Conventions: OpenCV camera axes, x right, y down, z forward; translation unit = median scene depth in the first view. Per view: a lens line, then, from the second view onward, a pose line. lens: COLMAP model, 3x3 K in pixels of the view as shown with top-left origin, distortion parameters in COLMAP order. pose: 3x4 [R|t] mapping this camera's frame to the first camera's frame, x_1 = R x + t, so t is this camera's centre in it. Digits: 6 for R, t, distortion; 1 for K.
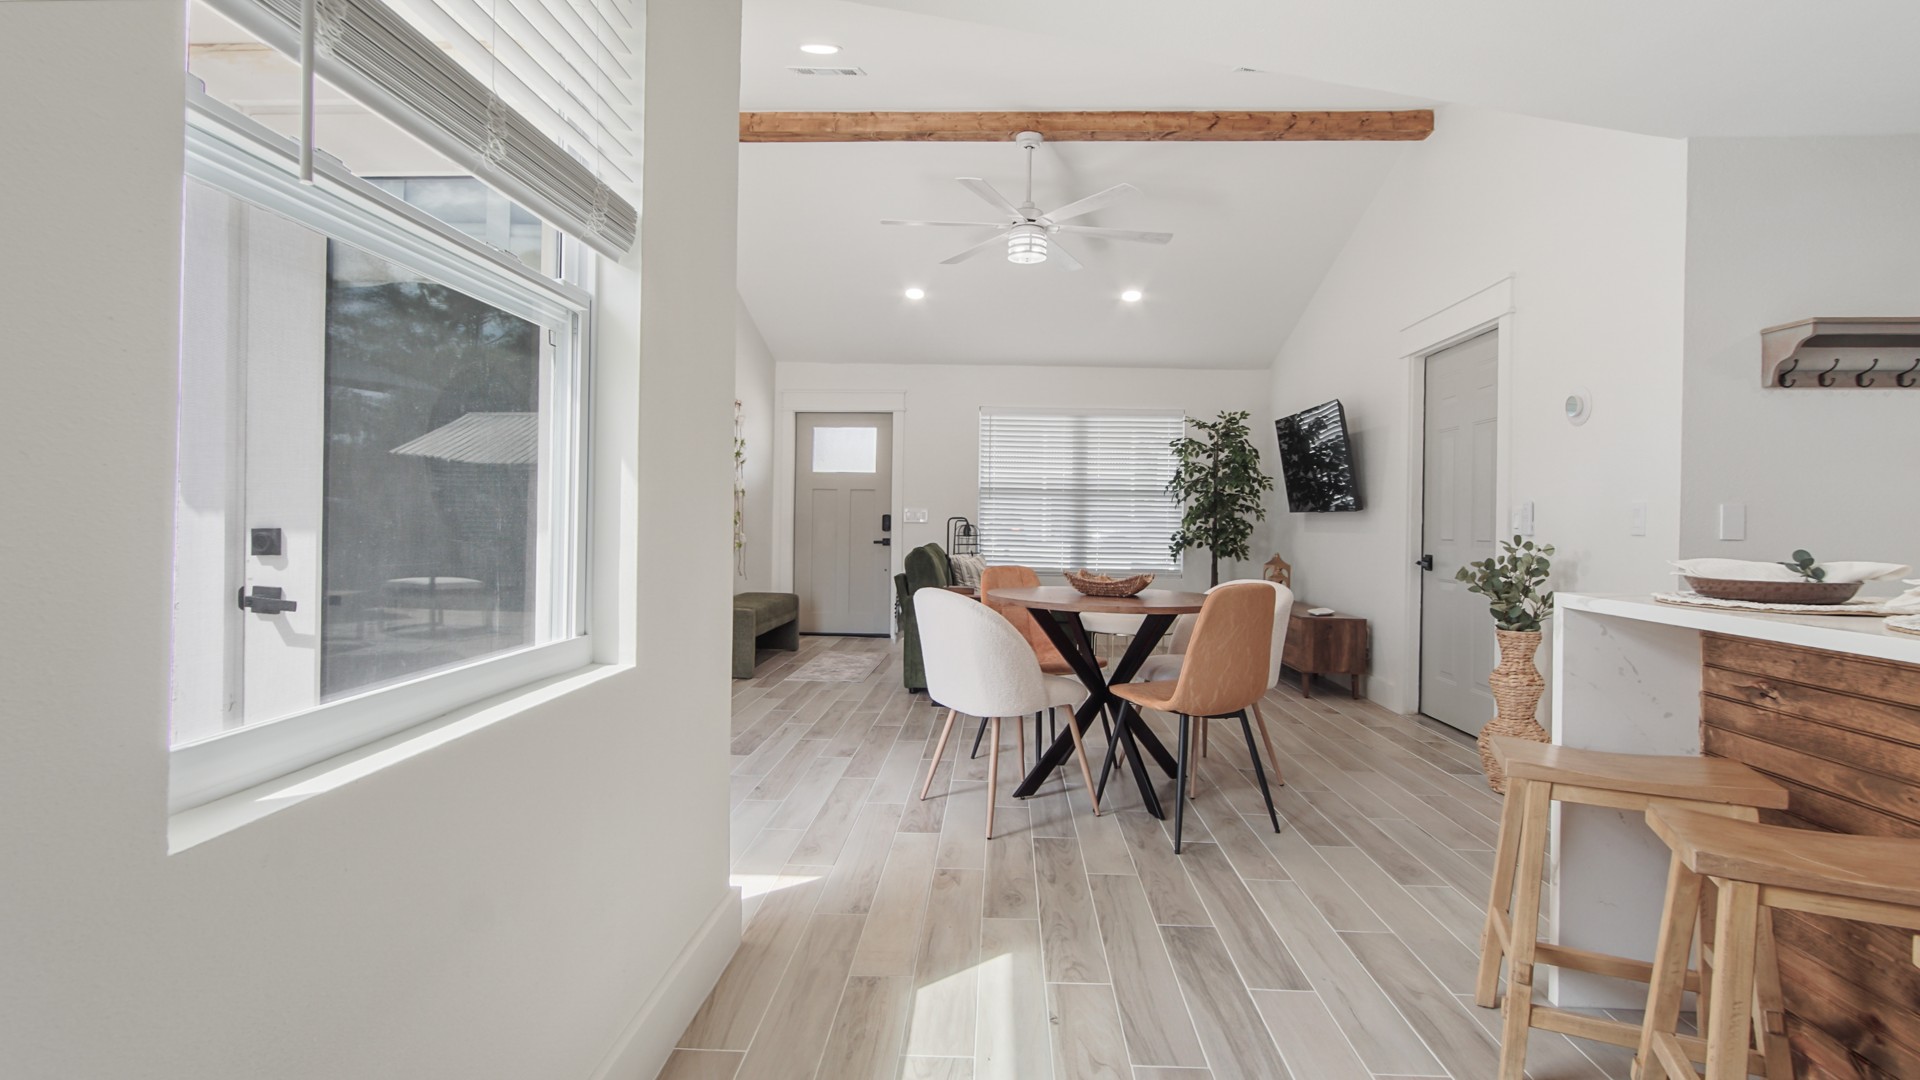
lens RADIAL K [[870.2, 0, 963.0], [0, 870.2, 532.8], [0, 0, 1]] dist [-0.019912, 0.005834]
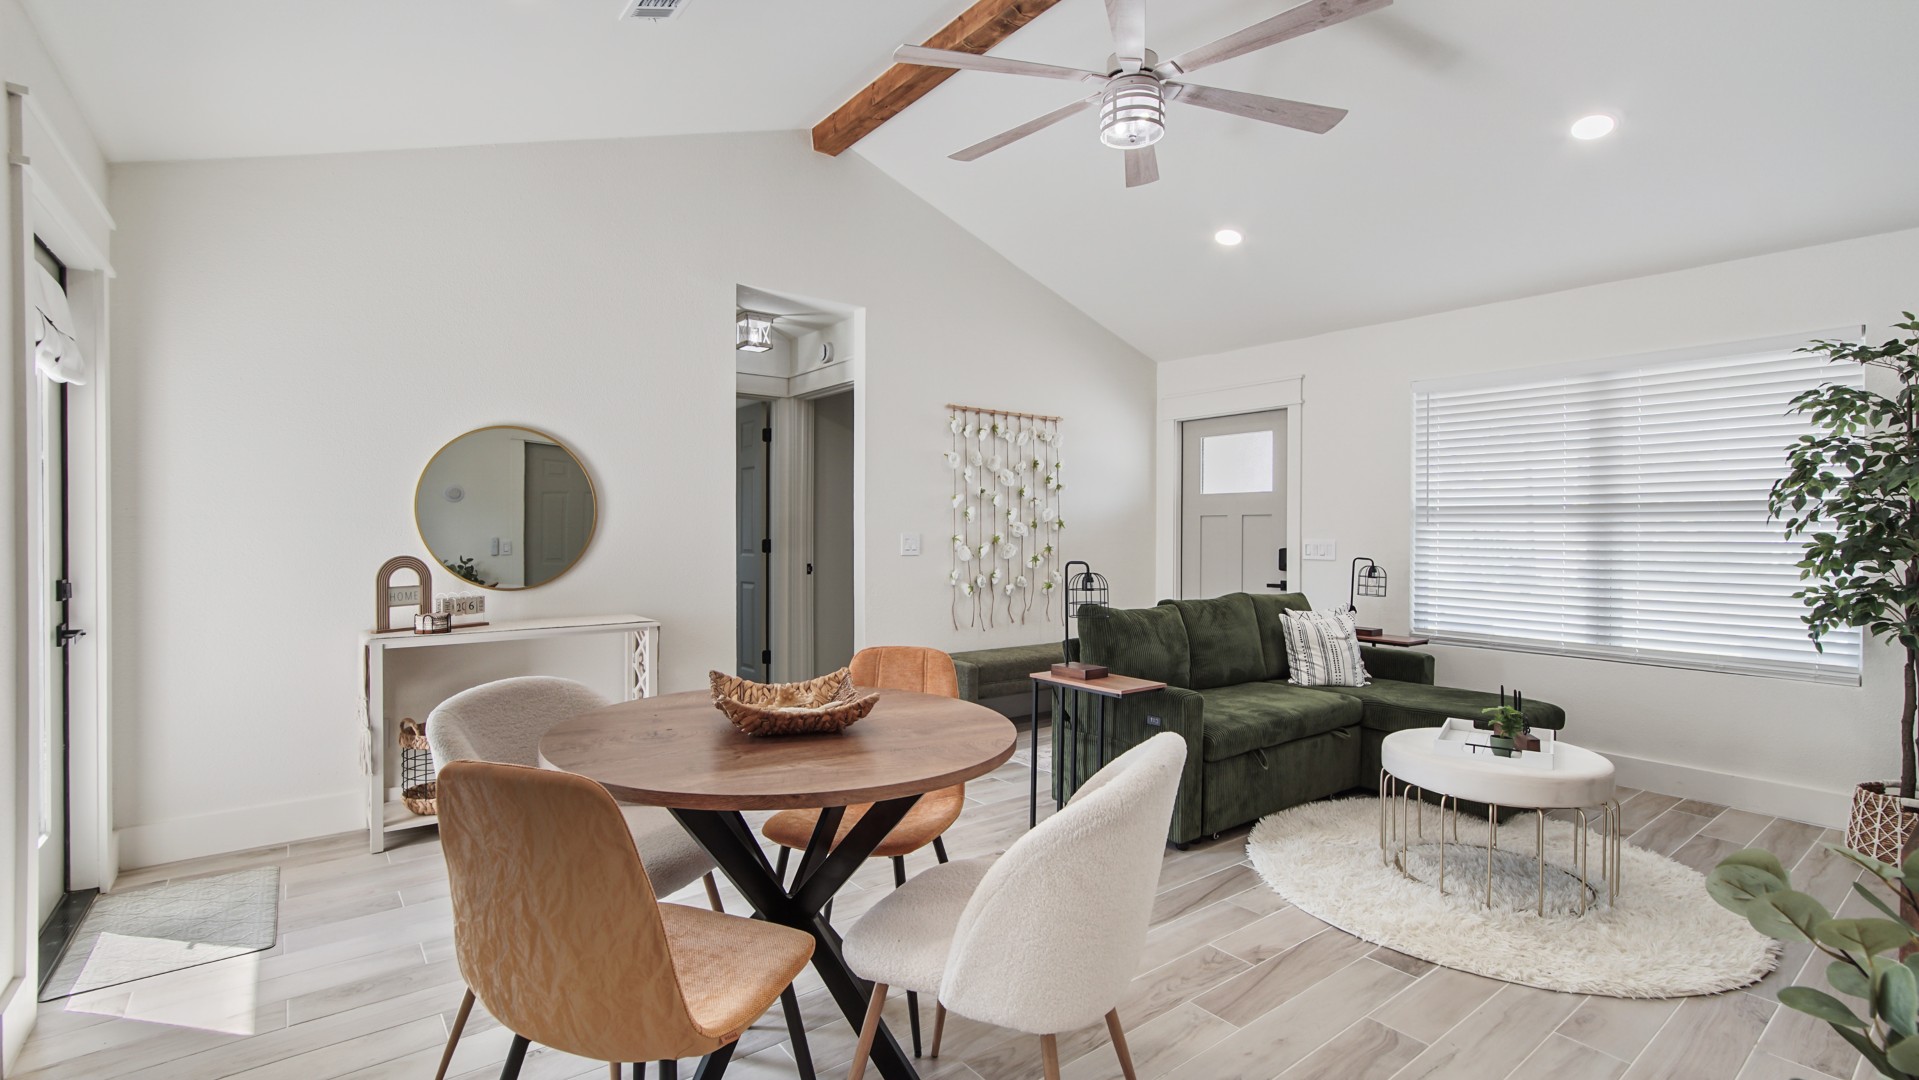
lens RADIAL K [[847.1, 0, 950.8], [0, 847.1, 537.1], [0, 0, 1]] dist [-0.019634, 0.012034]
pose [[0.646953, -0.008585, -0.762482, 0.294733], [-0.007178, 0.999824, -0.017347, -0.017362], [0.762496, 0.016695, 0.646777, 0.356519]]
